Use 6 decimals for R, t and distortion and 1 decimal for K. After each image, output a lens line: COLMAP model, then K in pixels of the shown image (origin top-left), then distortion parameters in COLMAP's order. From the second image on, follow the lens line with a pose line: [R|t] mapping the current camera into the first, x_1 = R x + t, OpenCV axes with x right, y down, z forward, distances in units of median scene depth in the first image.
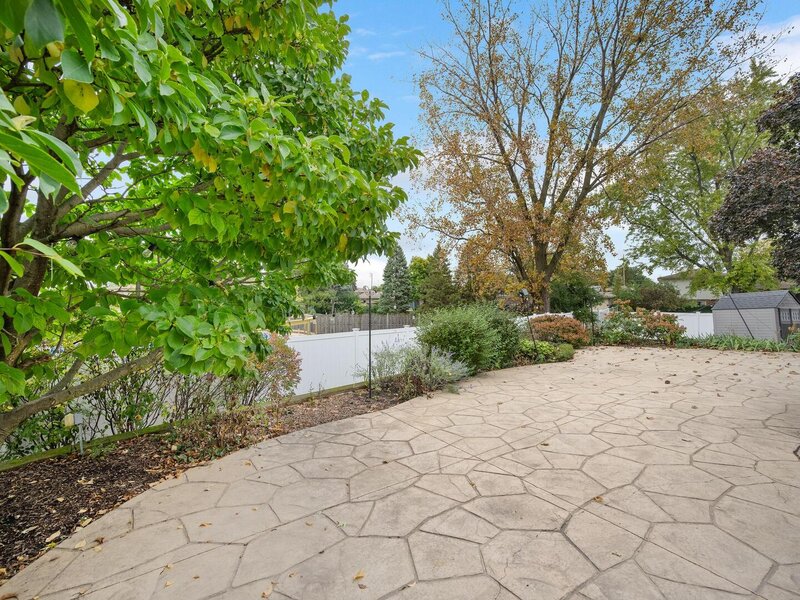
lens RADIAL K [[358.5, 0, 404.5], [0, 358.5, 298.0], [0, 0, 1]] dist [-0.003694, -0.000494]
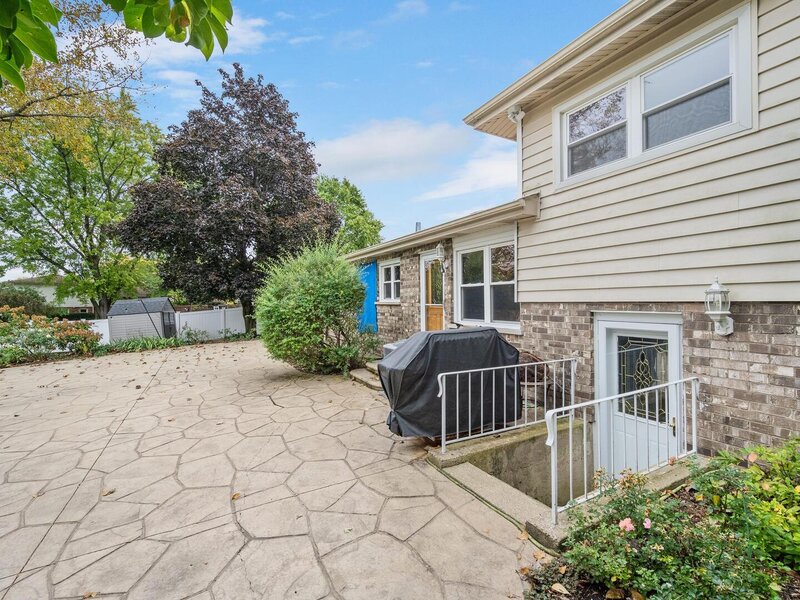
lens RADIAL K [[358.5, 0, 404.3], [0, 358.5, 300.4], [0, 0, 1]] dist [-0.003694, -0.000494]
pose [[0.065007, 0.008414, 0.997849, -0.224290], [0.009541, 0.999914, -0.009052, 0.017208], [-0.997839, 0.010109, 0.064921, 0.246773]]
